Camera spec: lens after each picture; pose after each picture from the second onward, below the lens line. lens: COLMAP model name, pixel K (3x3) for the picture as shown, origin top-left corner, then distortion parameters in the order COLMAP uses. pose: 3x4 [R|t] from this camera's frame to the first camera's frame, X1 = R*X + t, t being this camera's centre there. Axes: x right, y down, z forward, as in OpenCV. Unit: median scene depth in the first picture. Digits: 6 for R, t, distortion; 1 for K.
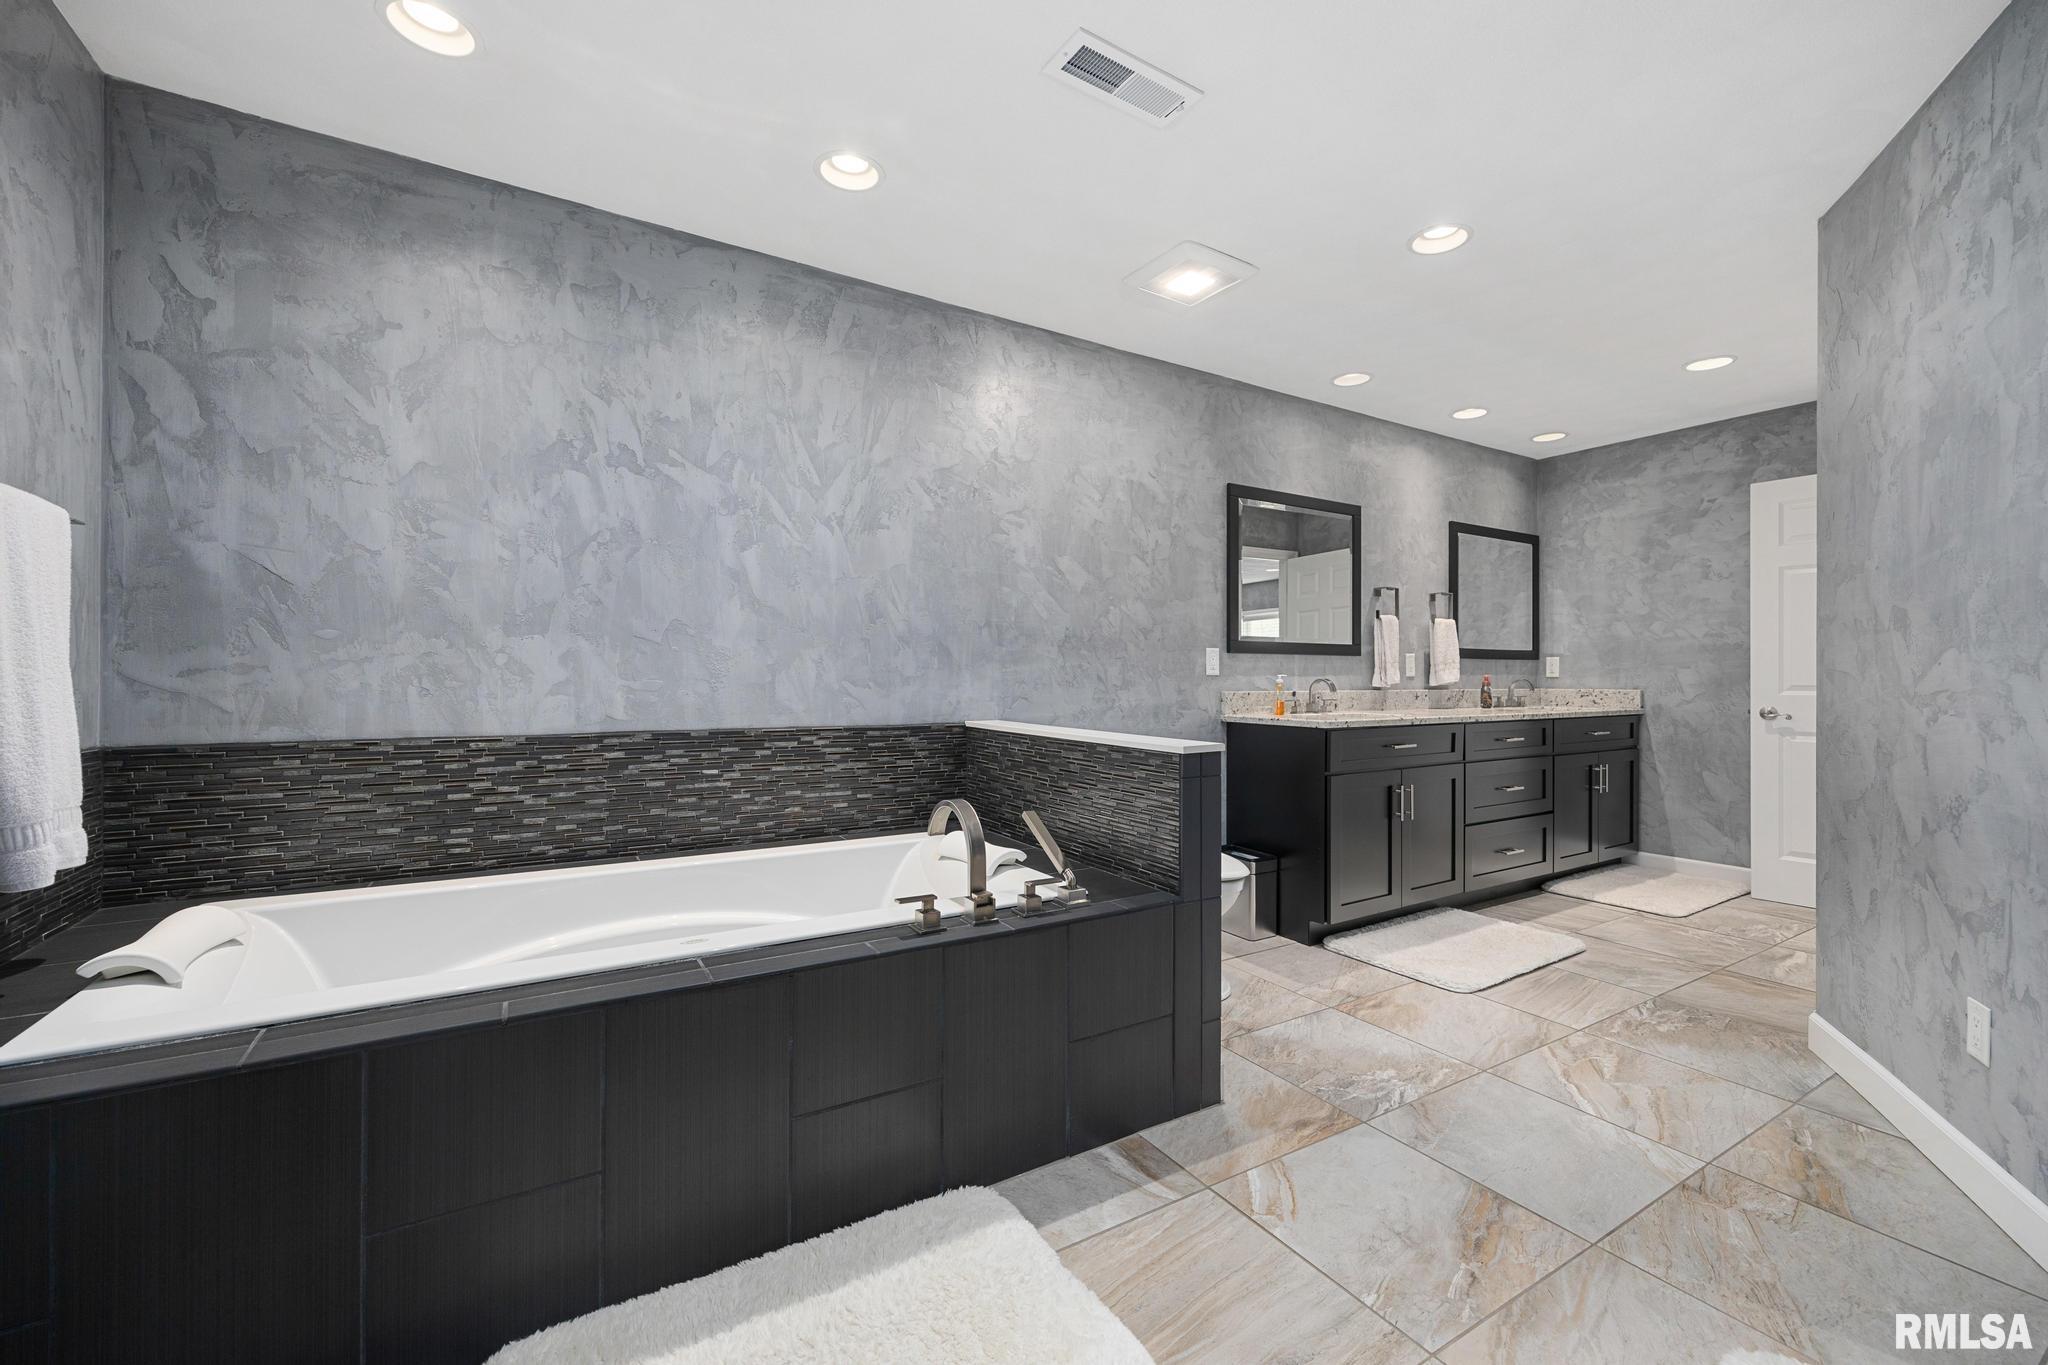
lens RADIAL K [[834.6, 0, 1033.9], [0, 834.6, 696.9], [0, 0, 1]] dist [0.003334, 0.000554]
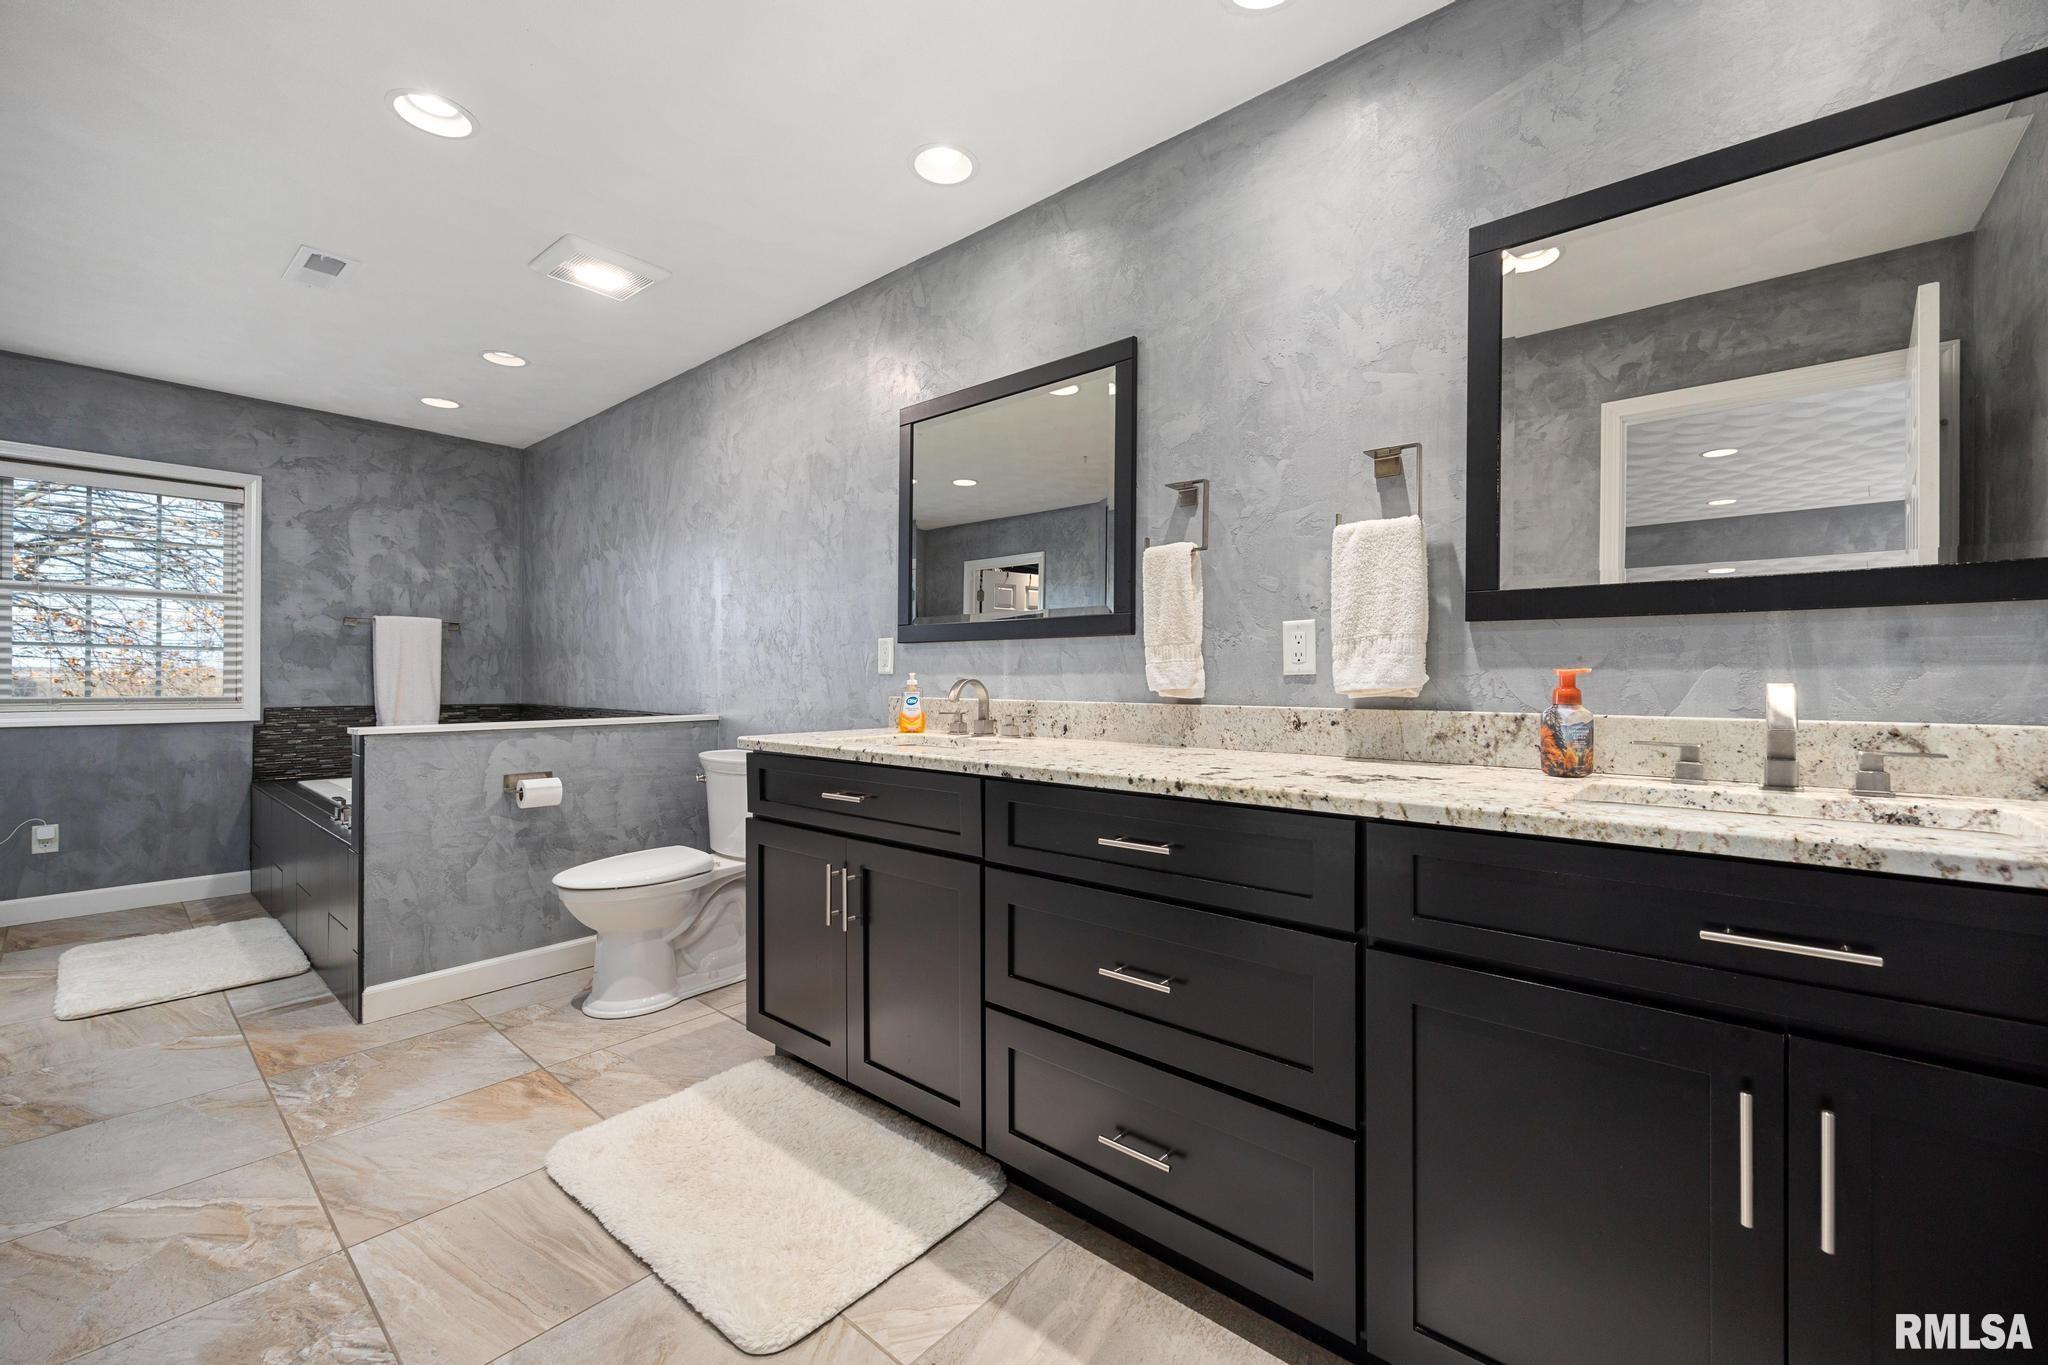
lens RADIAL K [[834.6, 0, 1029.1], [0, 834.6, 683.0], [0, 0, 1]] dist [0.003334, 0.000554]
pose [[0.296367, 0.009312, -0.955029, 1.459063], [-0.019046, 0.999811, 0.003838, -0.034460], [0.954884, 0.017052, 0.296488, 1.354407]]
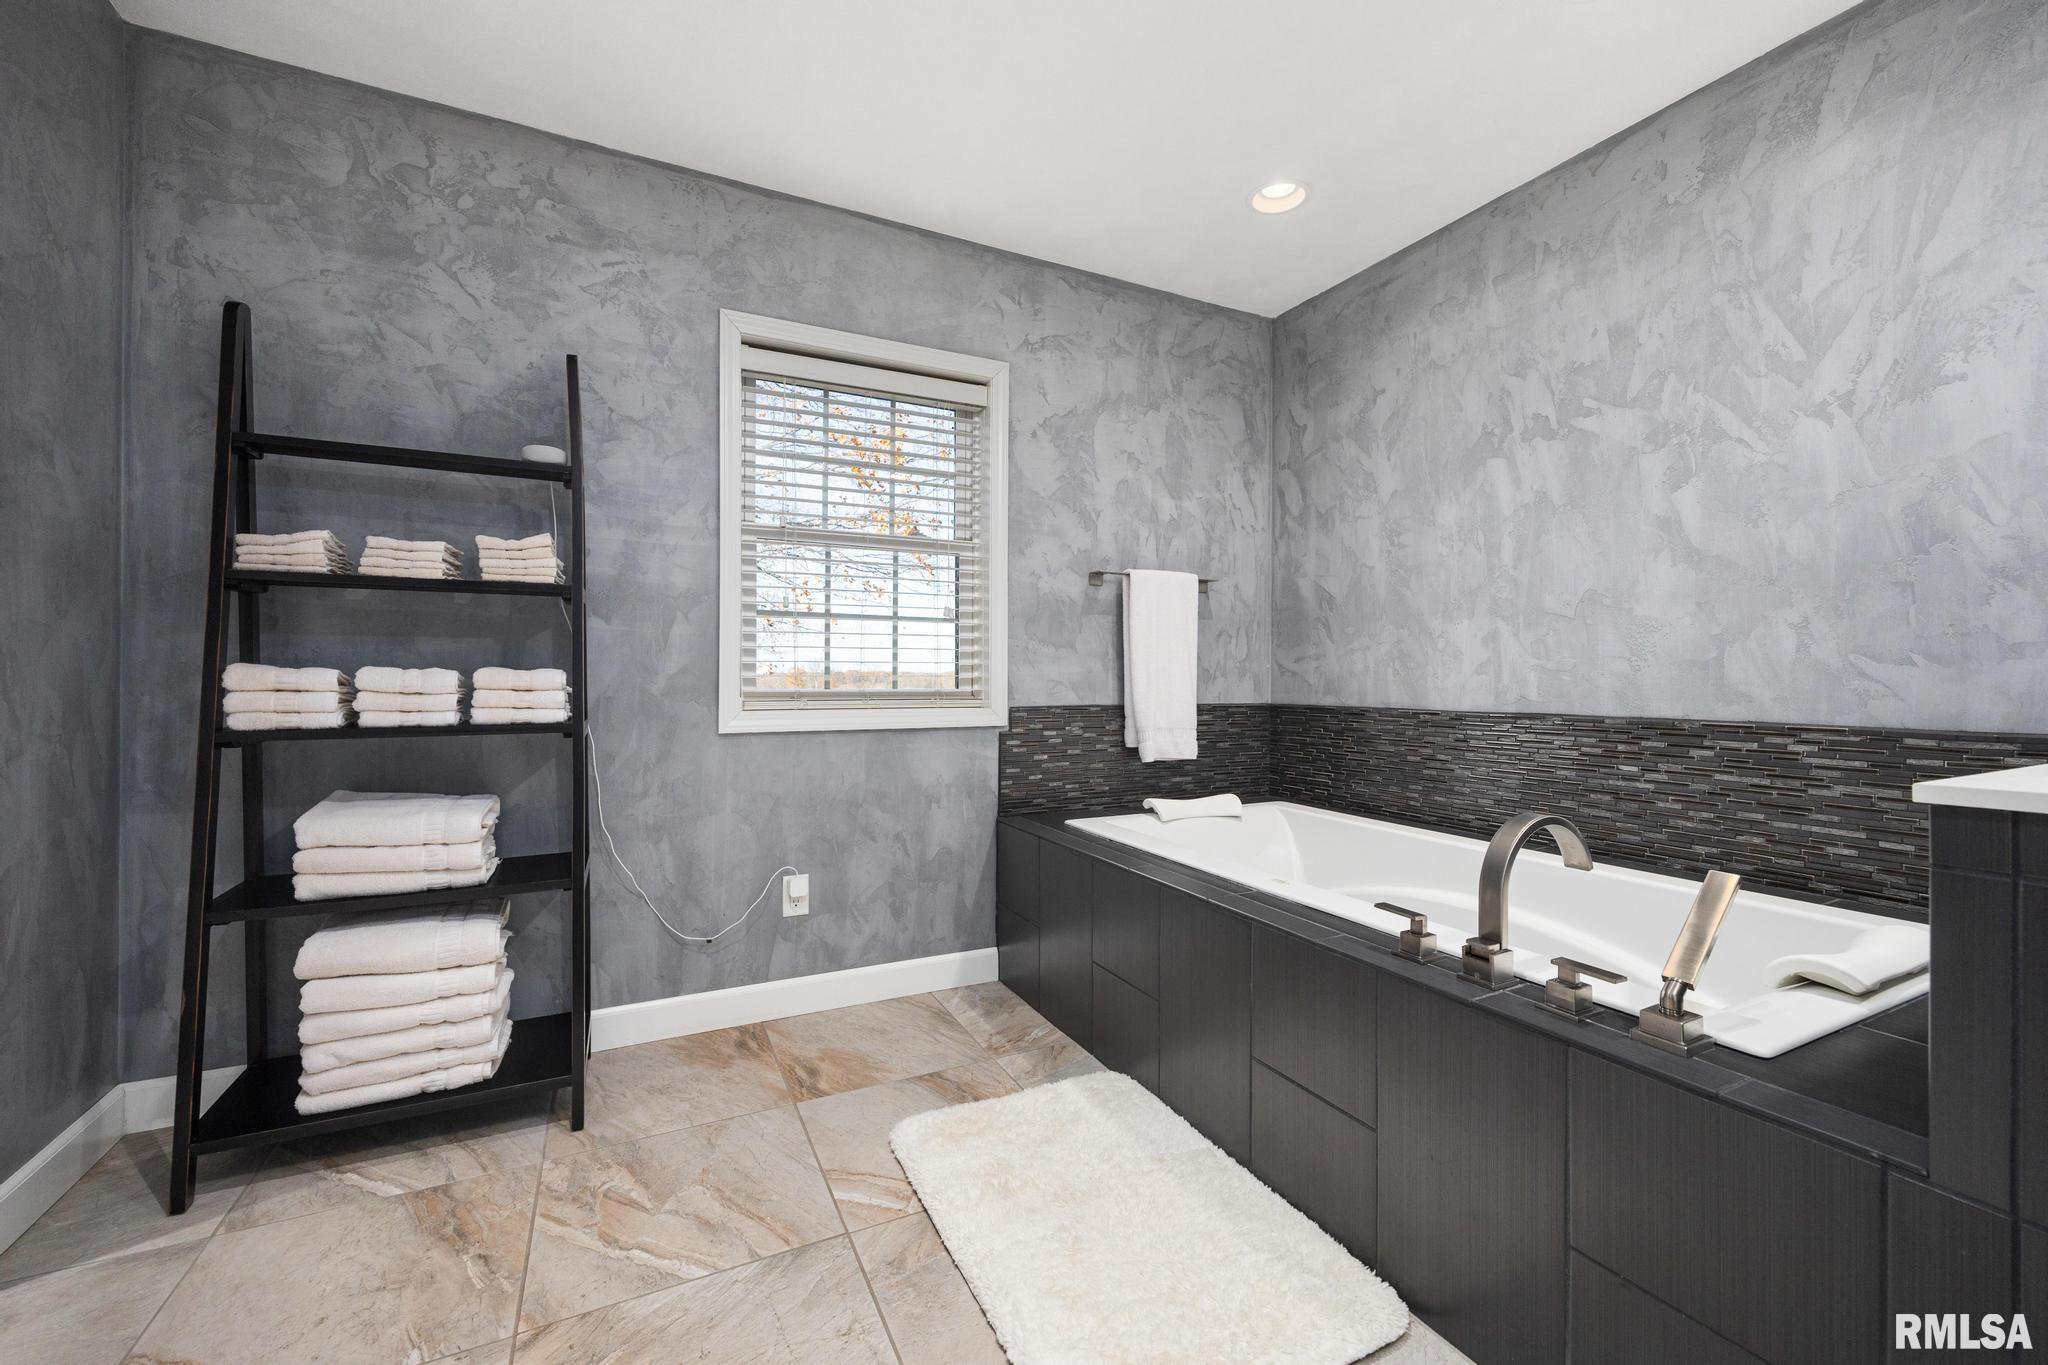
lens RADIAL K [[834.6, 0, 1016.8], [0, 834.6, 682.9], [0, 0, 1]] dist [0.003334, 0.000554]
pose [[-0.091158, 0.004479, -0.995826, 0.515272], [-0.017969, 0.999820, 0.006142, 0.011411], [0.995674, 0.018454, -0.091061, 0.493231]]
